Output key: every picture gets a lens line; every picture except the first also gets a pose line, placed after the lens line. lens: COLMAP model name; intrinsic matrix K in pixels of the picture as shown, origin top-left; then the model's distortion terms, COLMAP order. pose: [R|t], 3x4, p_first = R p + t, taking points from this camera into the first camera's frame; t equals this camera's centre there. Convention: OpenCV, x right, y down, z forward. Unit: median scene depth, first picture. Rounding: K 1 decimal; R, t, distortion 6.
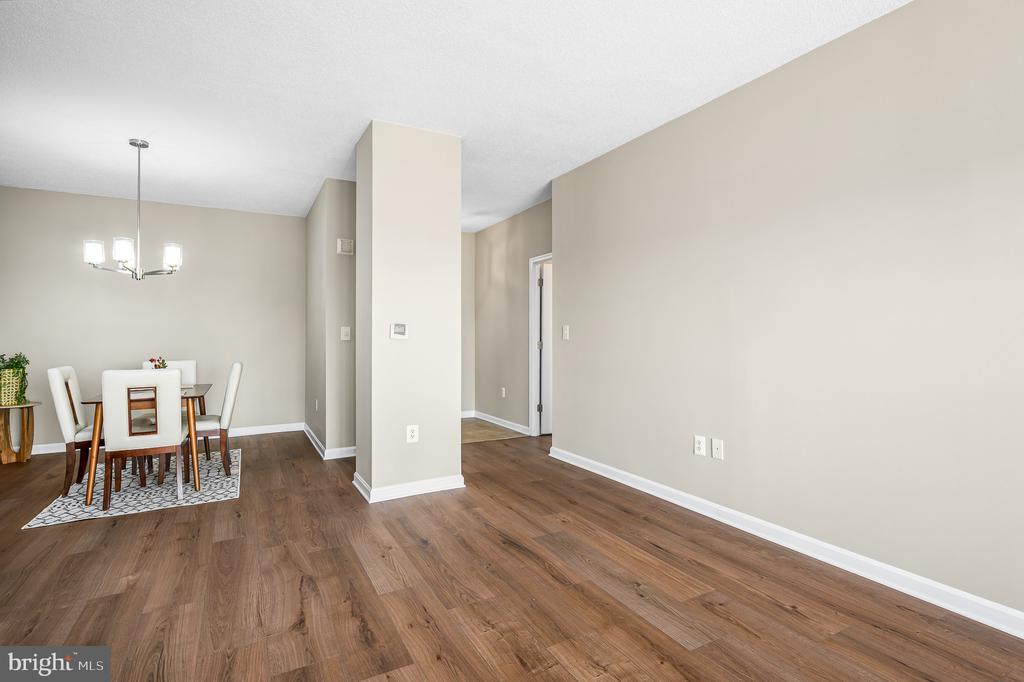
lens RADIAL K [[497.0, 0, 516.9], [0, 497.0, 339.2], [0, 0, 1]] dist [-0.000299, 0.000363]
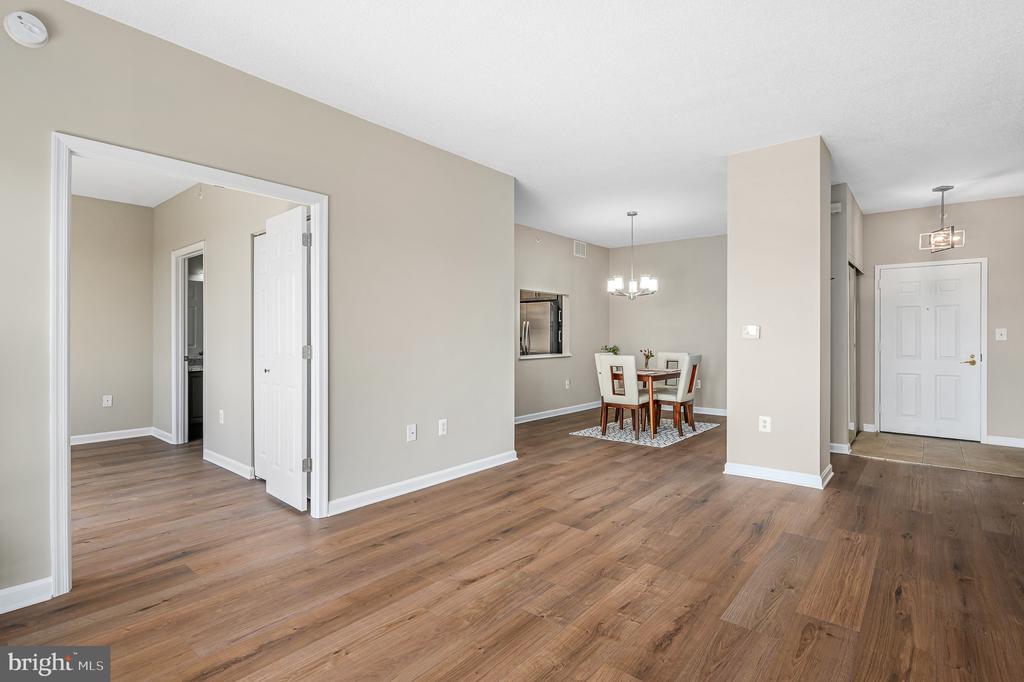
lens RADIAL K [[497.0, 0, 516.9], [0, 497.0, 339.2], [0, 0, 1]] dist [-0.000299, 0.000363]
pose [[0.363590, 0.010883, -0.931495, 0.903242], [-0.008215, 0.999930, 0.008476, -0.003321], [0.931523, 0.004571, 0.363654, 0.125307]]
